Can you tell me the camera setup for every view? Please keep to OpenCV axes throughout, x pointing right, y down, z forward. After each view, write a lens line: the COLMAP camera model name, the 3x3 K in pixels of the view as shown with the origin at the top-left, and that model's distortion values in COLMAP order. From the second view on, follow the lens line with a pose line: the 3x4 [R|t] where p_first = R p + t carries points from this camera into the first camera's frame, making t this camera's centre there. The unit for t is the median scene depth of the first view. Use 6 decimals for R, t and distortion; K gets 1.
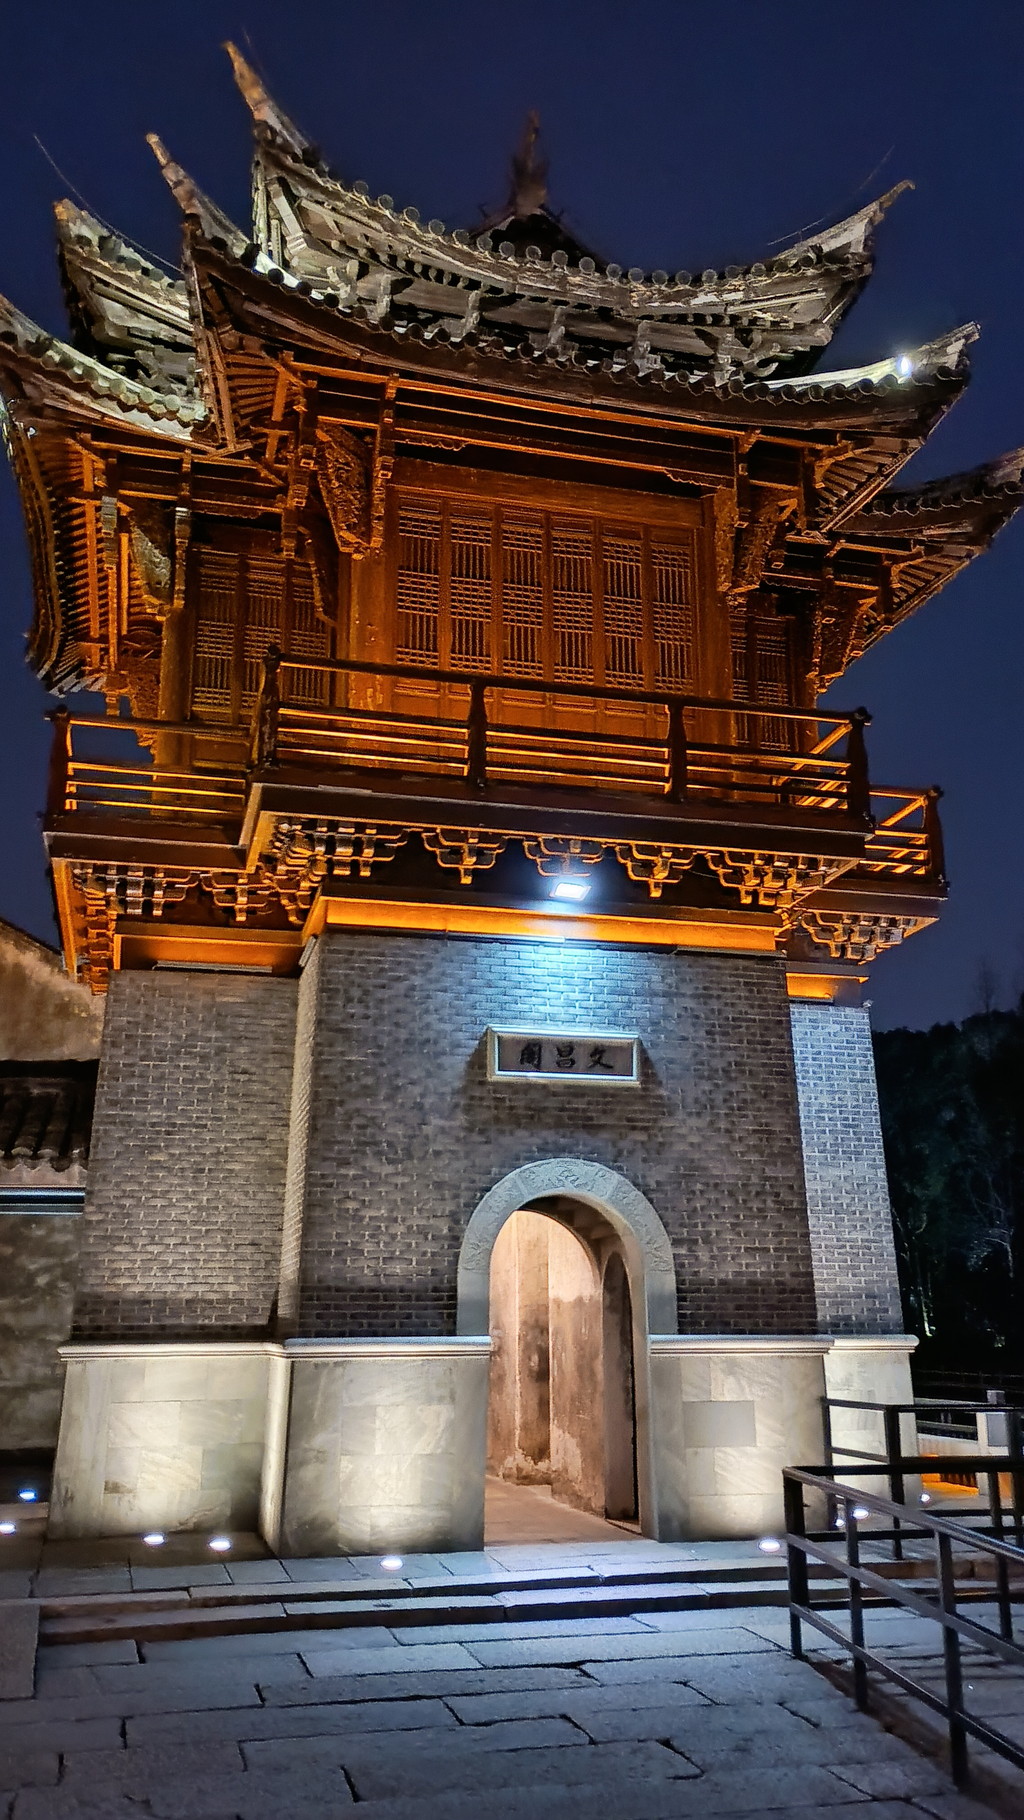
lens RADIAL K [[1512.6, 0, 530.4], [0, 1512.6, 901.7], [0, 0, 1]] dist [0.057336, -0.052128]
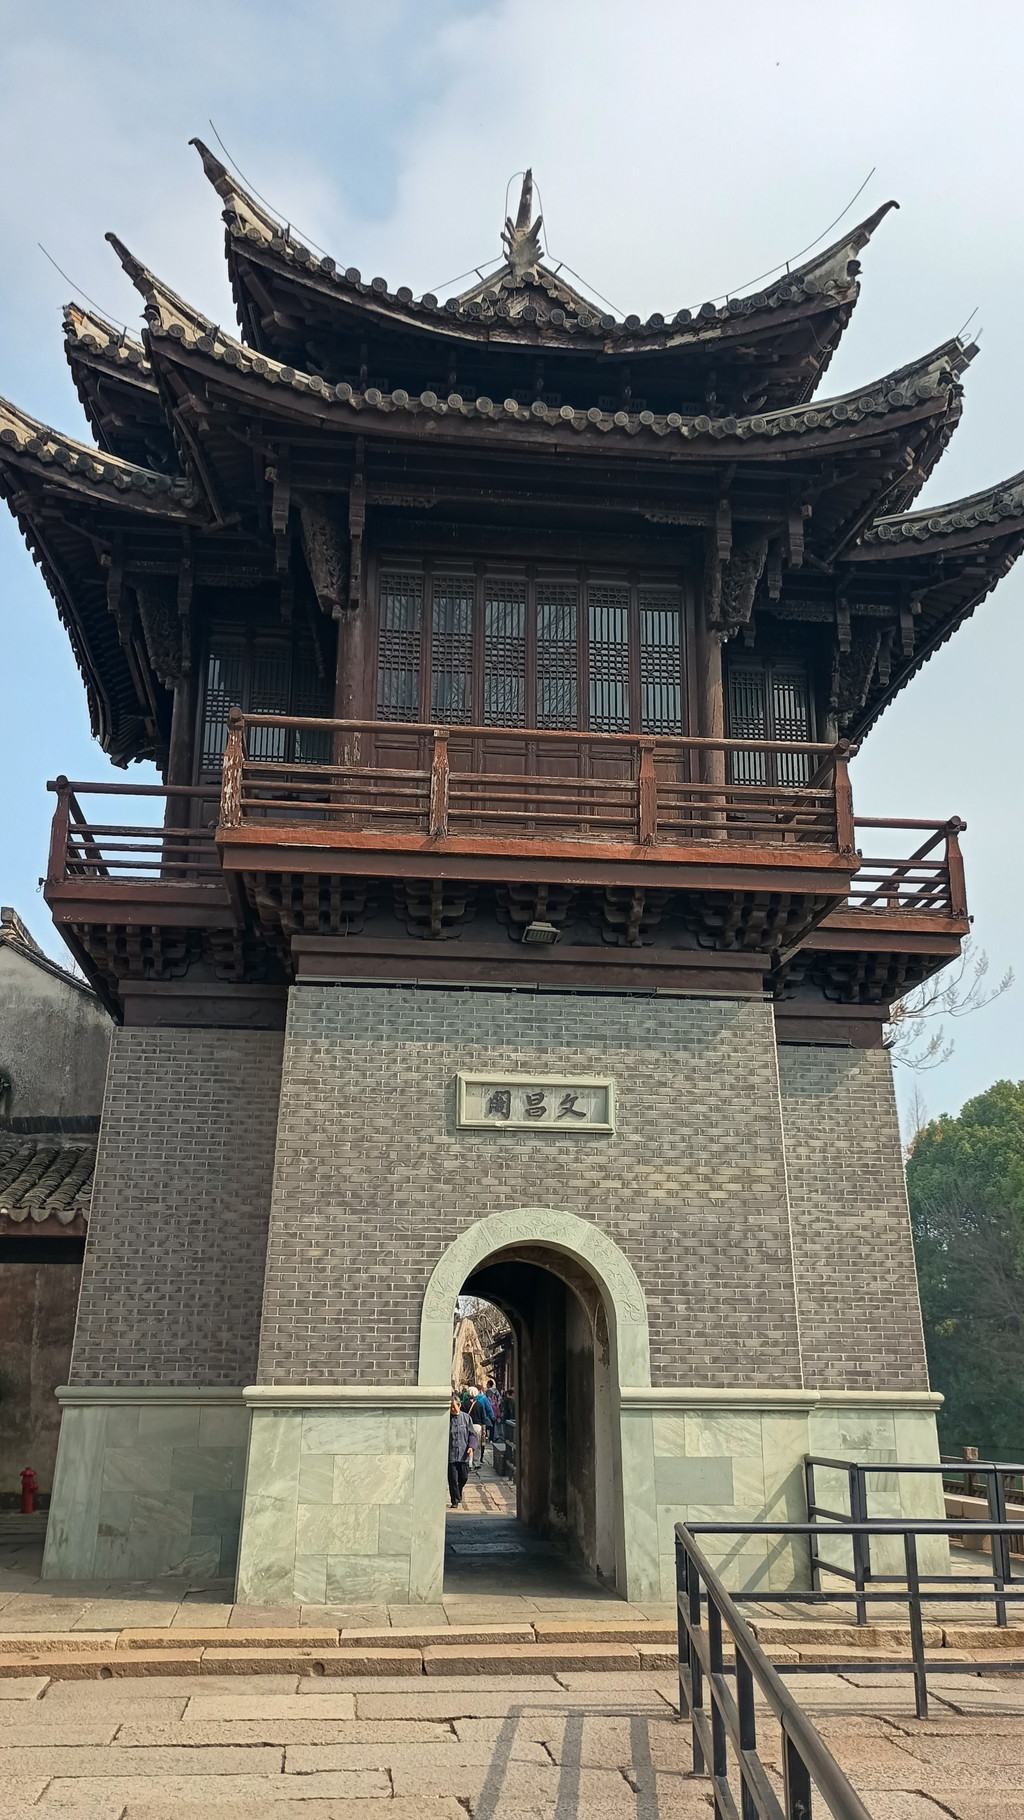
lens RADIAL K [[1512.6, 0, 505.9], [0, 1512.6, 914.6], [0, 0, 1]] dist [0.057336, -0.052128]
pose [[0.988564, -0.033811, -0.146963, 0.151850], [0.029836, 0.999129, -0.029168, 0.006408], [0.147822, 0.024450, 0.988712, 0.010844]]
